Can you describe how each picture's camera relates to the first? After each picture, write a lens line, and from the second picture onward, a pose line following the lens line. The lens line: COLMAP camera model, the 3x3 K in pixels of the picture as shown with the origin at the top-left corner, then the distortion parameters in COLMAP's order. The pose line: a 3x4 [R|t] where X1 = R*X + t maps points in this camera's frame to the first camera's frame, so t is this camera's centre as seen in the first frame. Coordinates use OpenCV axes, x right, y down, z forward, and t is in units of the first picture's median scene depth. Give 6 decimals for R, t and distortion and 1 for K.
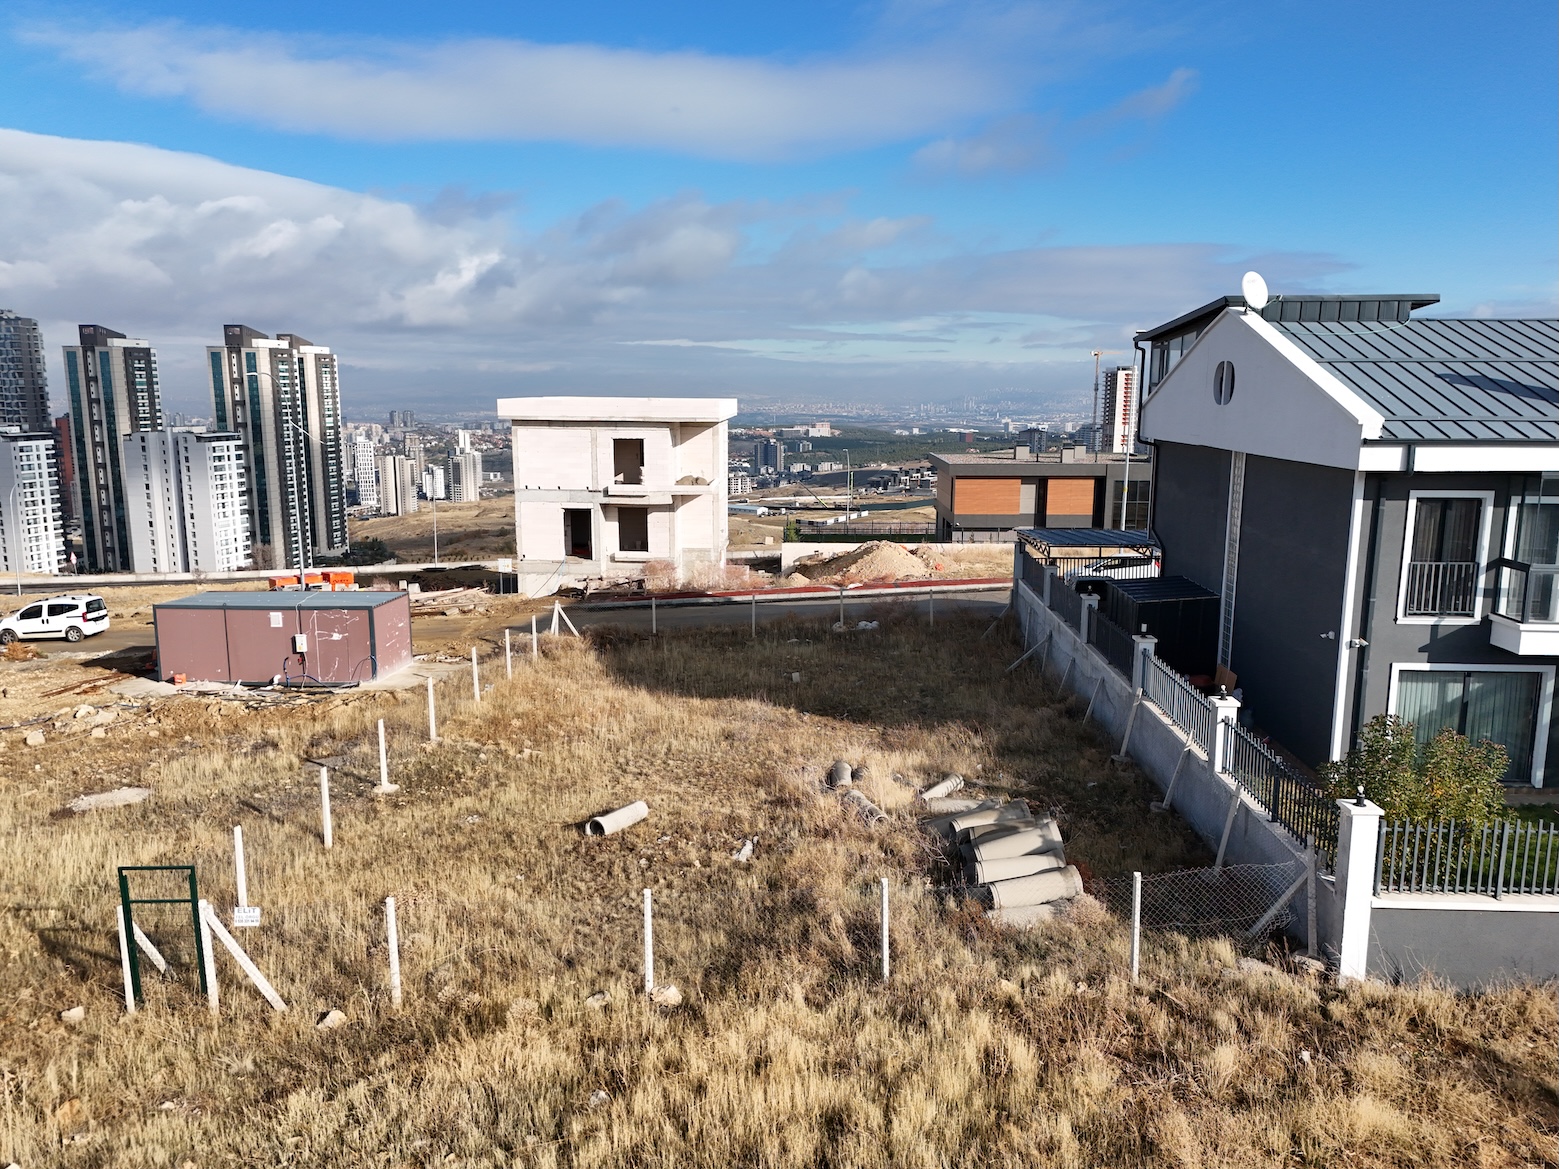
lens RADIAL K [[1149.2, 0, 777.3], [0, 1149.2, 591.3], [0, 0, 1]] dist [0.067771, -0.052071]
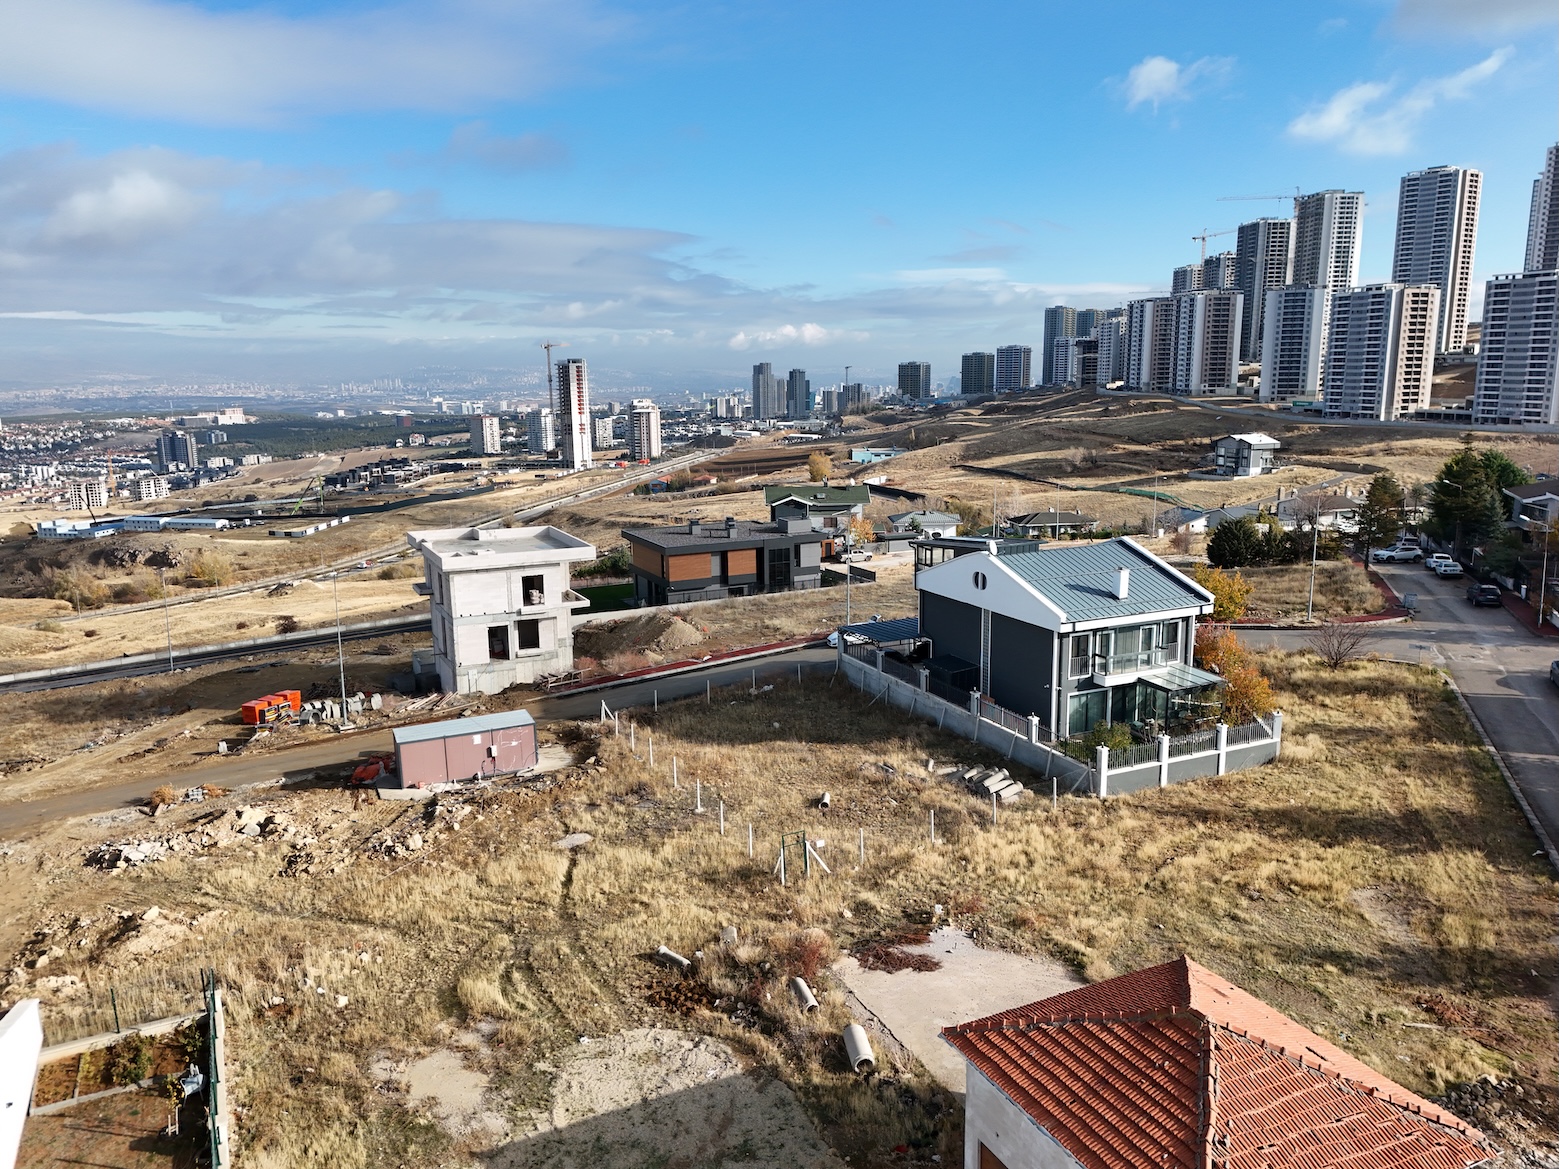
lens RADIAL K [[1149.2, 0, 783.7], [0, 1149.2, 596.2], [0, 0, 1]] dist [0.067771, -0.052071]
pose [[0.885308, -0.107205, 0.452478, -0.979928], [0.096378, 0.994235, 0.046991, -0.275166], [-0.454907, 0.002007, 0.890536, -0.874224]]
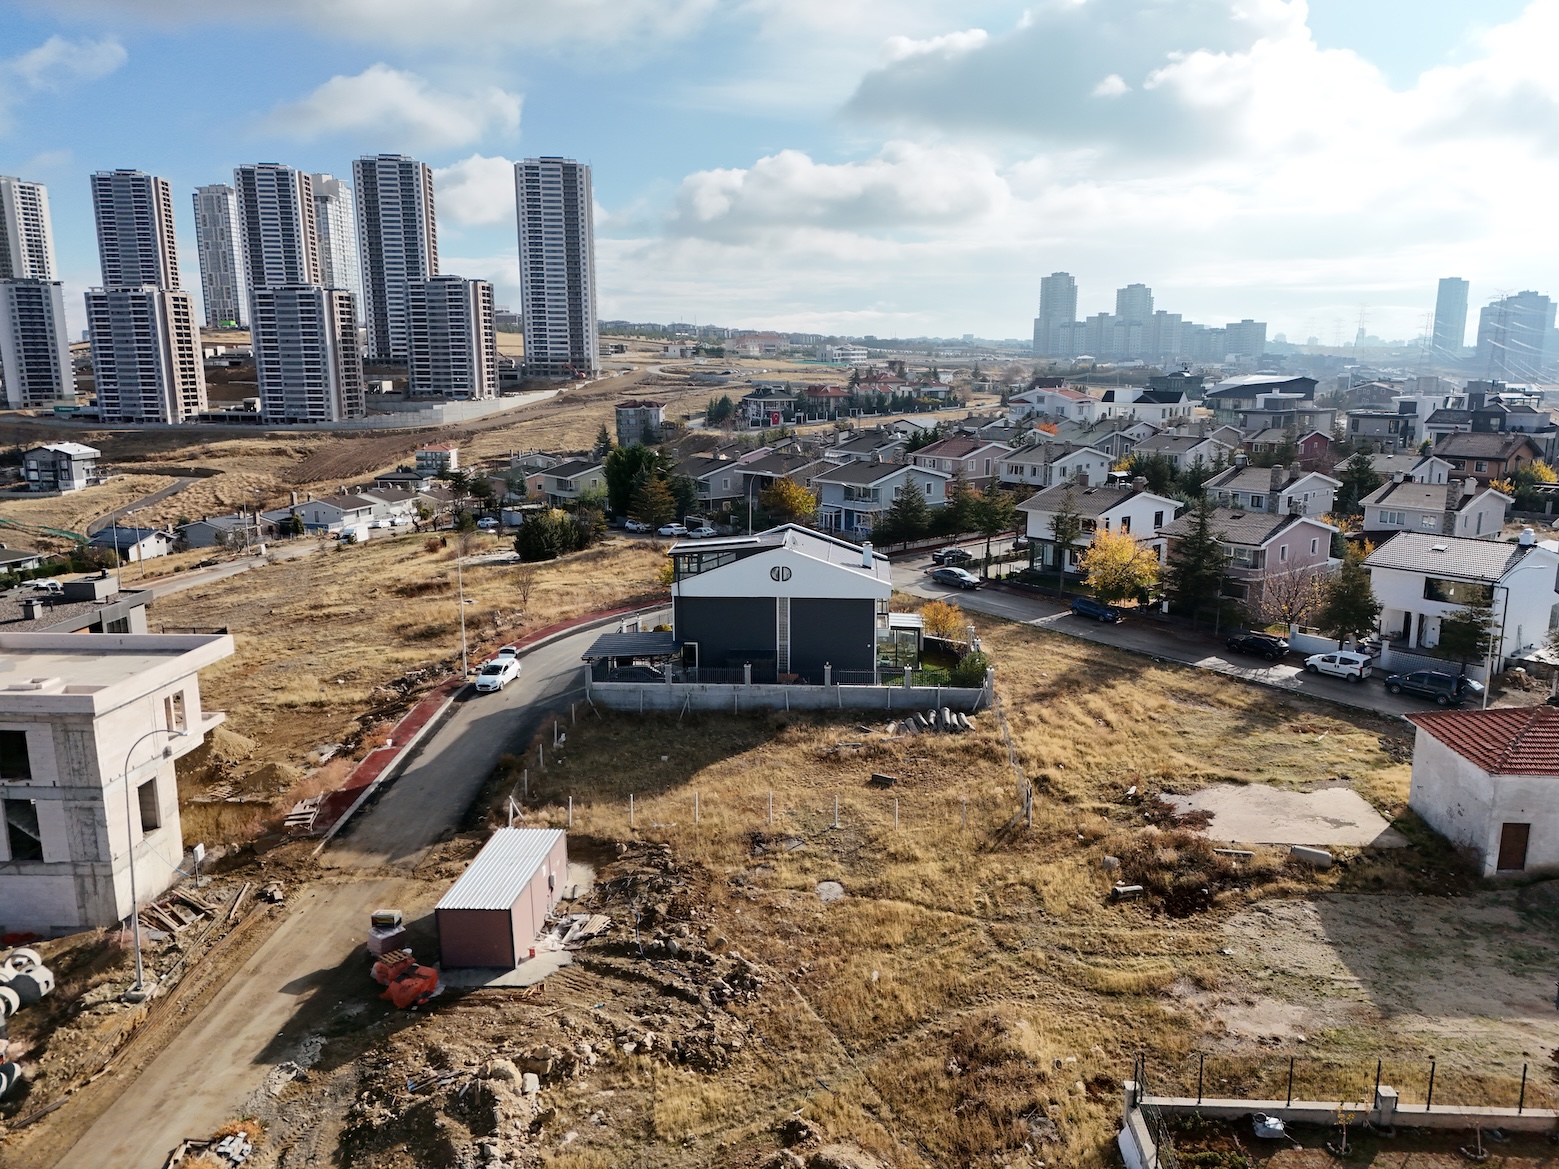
lens RADIAL K [[1149.2, 0, 789.6], [0, 1149.2, 591.7], [0, 0, 1]] dist [0.067771, -0.052071]
pose [[0.023398, -0.208631, 0.977714, -2.058296], [0.178452, 0.963147, 0.201252, -0.618667], [-0.983670, 0.169766, 0.059767, 0.749870]]
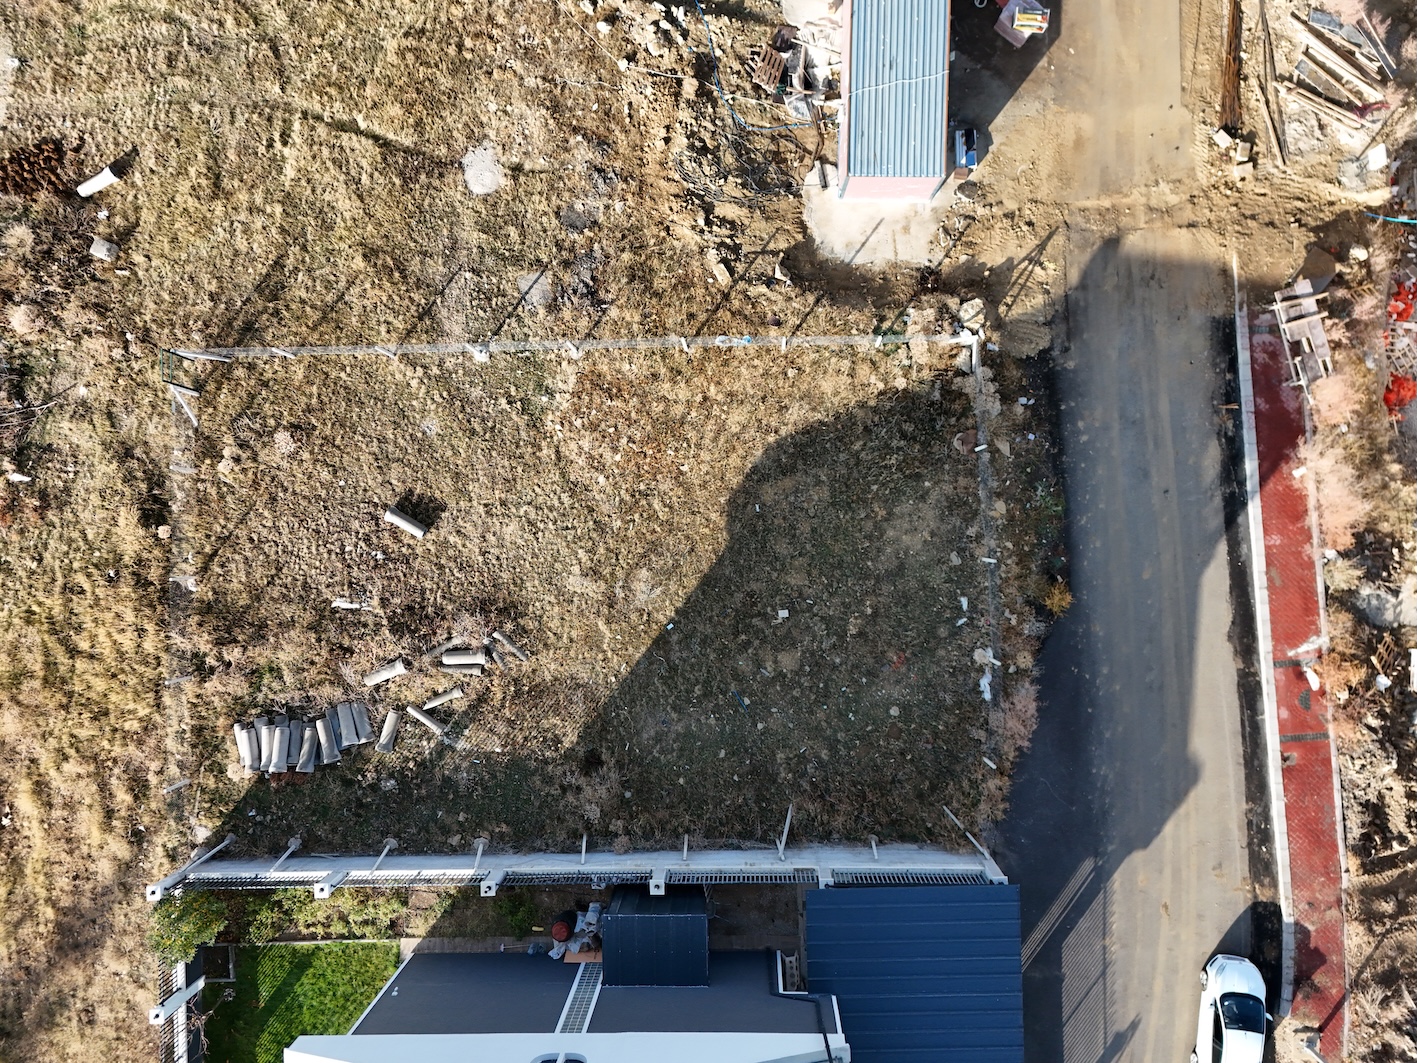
lens RADIAL K [[1044.5, 0, 713.5], [0, 1044.5, 532.4], [0, 0, 1]] dist [0.067771, -0.052071]
pose [[0.053321, 0.998577, 0.000720, -0.081524], [-0.140588, 0.006793, 0.990045, -1.043928], [0.988631, -0.052892, 0.140750, 0.936168]]
